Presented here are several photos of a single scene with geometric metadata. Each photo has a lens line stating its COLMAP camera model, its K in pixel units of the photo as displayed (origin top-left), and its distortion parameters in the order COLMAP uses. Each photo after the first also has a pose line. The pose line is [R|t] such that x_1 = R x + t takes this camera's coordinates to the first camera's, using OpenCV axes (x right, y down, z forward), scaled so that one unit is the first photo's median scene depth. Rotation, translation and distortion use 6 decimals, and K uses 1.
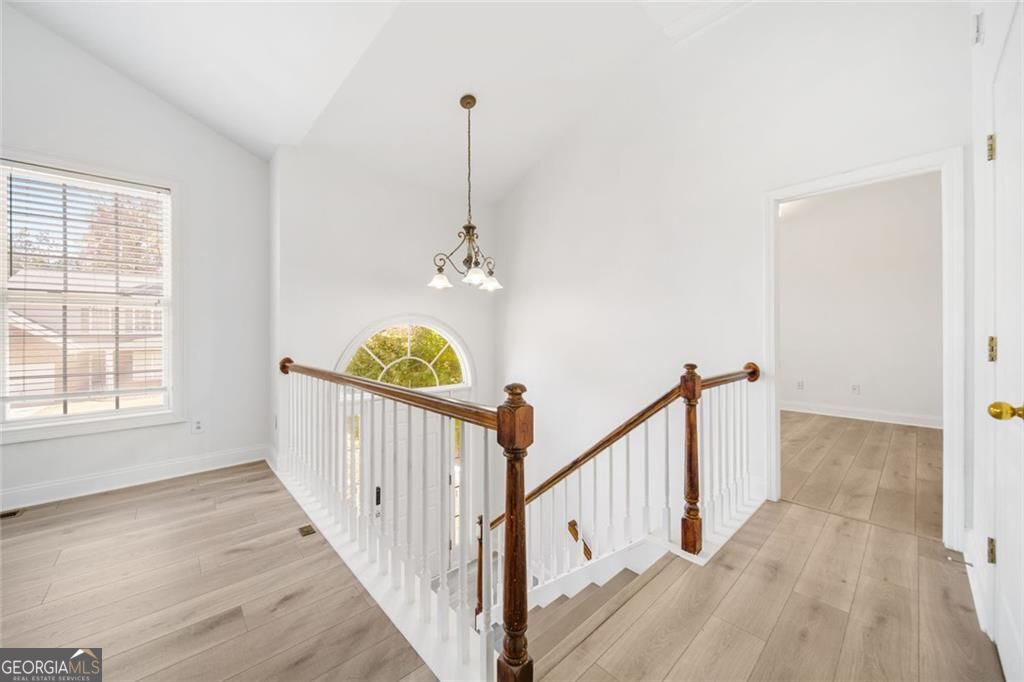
lens RADIAL K [[367.9, 0, 516.3], [0, 367.9, 332.6], [0, 0, 1]] dist [-0.001403, -0.001650]
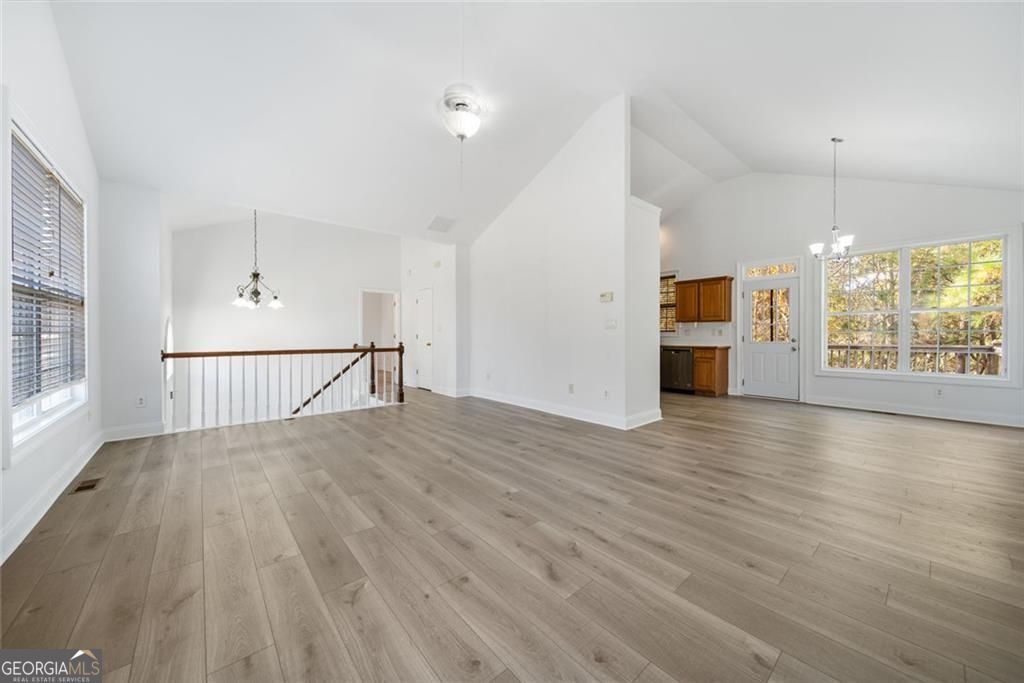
lens RADIAL K [[367.9, 0, 511.5], [0, 367.9, 337.4], [0, 0, 1]] dist [-0.001403, -0.001650]
pose [[0.049140, -0.001603, 0.998791, -1.854654], [-0.006186, 0.999979, 0.001910, 0.013546], [-0.998773, -0.006272, 0.049129, -0.334595]]
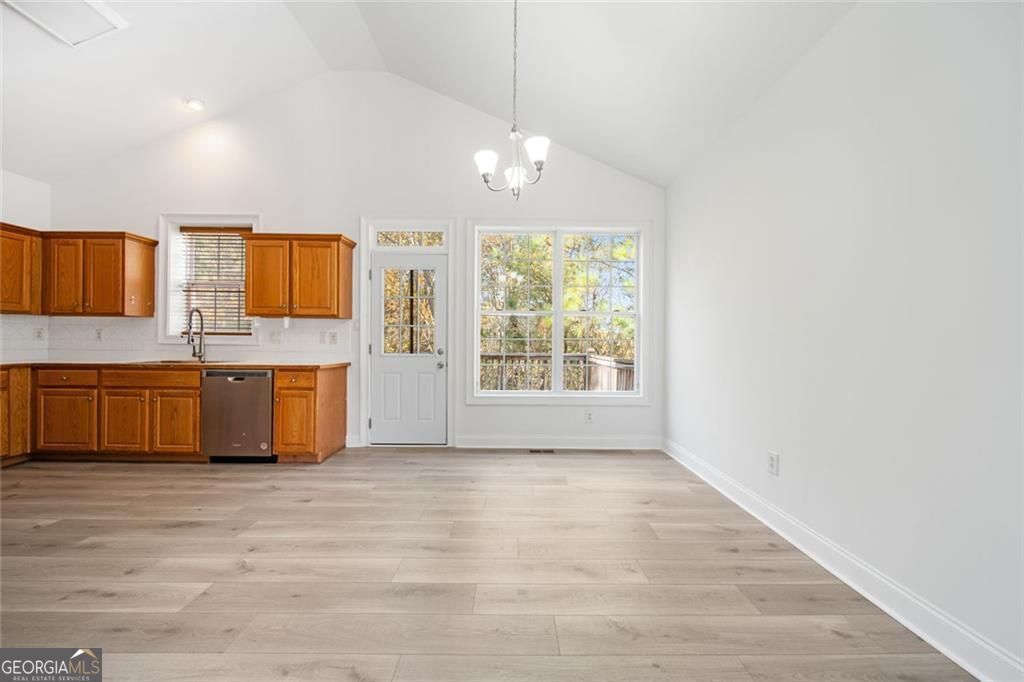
lens RADIAL K [[367.9, 0, 515.7], [0, 367.9, 344.9], [0, 0, 1]] dist [-0.001403, -0.001650]
pose [[-0.734903, -0.008272, 0.678122, -0.897819], [-0.009779, 0.999951, 0.001601, -0.003520], [-0.678102, -0.005455, -0.734947, -0.971456]]
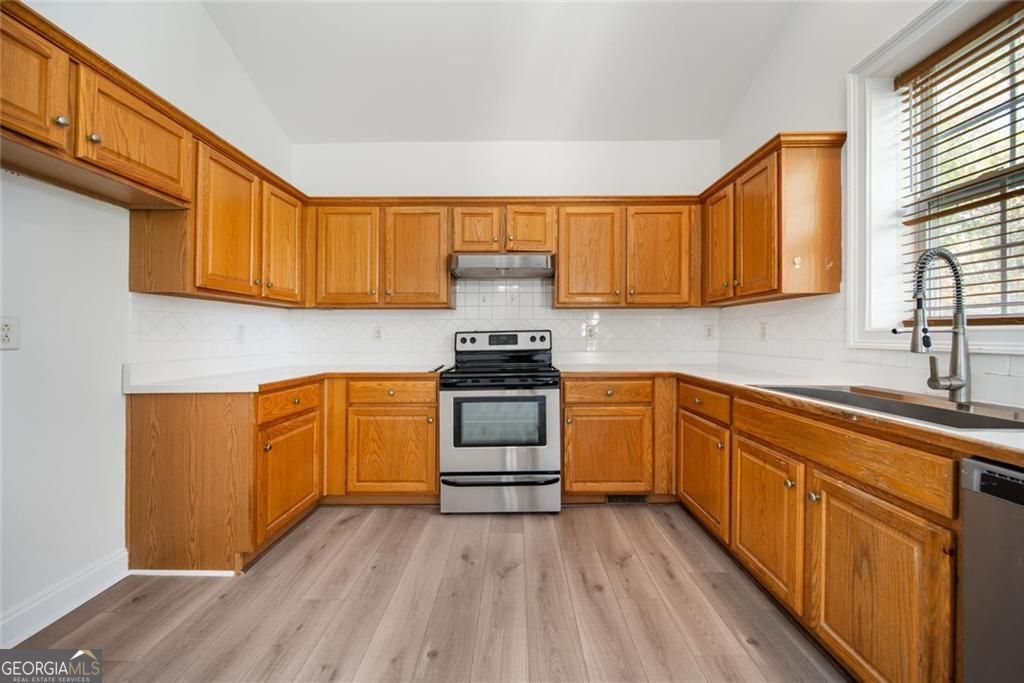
lens RADIAL K [[367.9, 0, 511.4], [0, 367.9, 334.5], [0, 0, 1]] dist [-0.001403, -0.001650]
pose [[0.690751, 0.006255, 0.723066, 0.010661], [-0.006296, 0.999977, -0.002637, -0.009875], [-0.723066, -0.002731, 0.690774, -1.076402]]
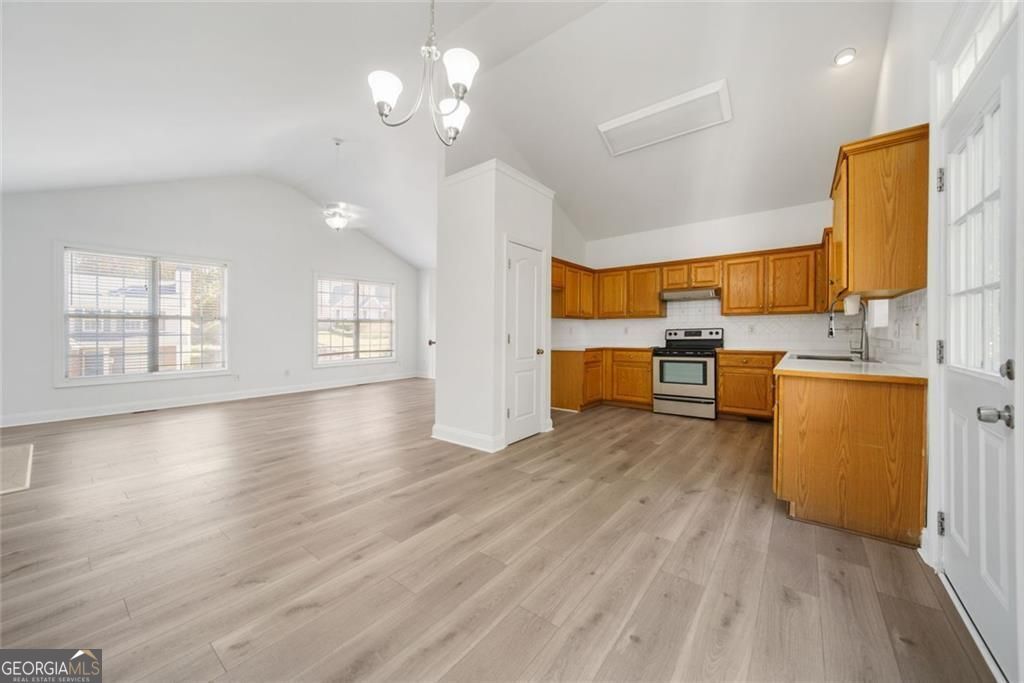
lens RADIAL K [[367.9, 0, 513.5], [0, 367.9, 335.7], [0, 0, 1]] dist [-0.001403, -0.001650]
pose [[0.988597, 0.001143, 0.150582, -0.401761], [-0.003335, 0.999892, 0.014308, -0.011145], [-0.150549, -0.014648, 0.988494, -1.960046]]
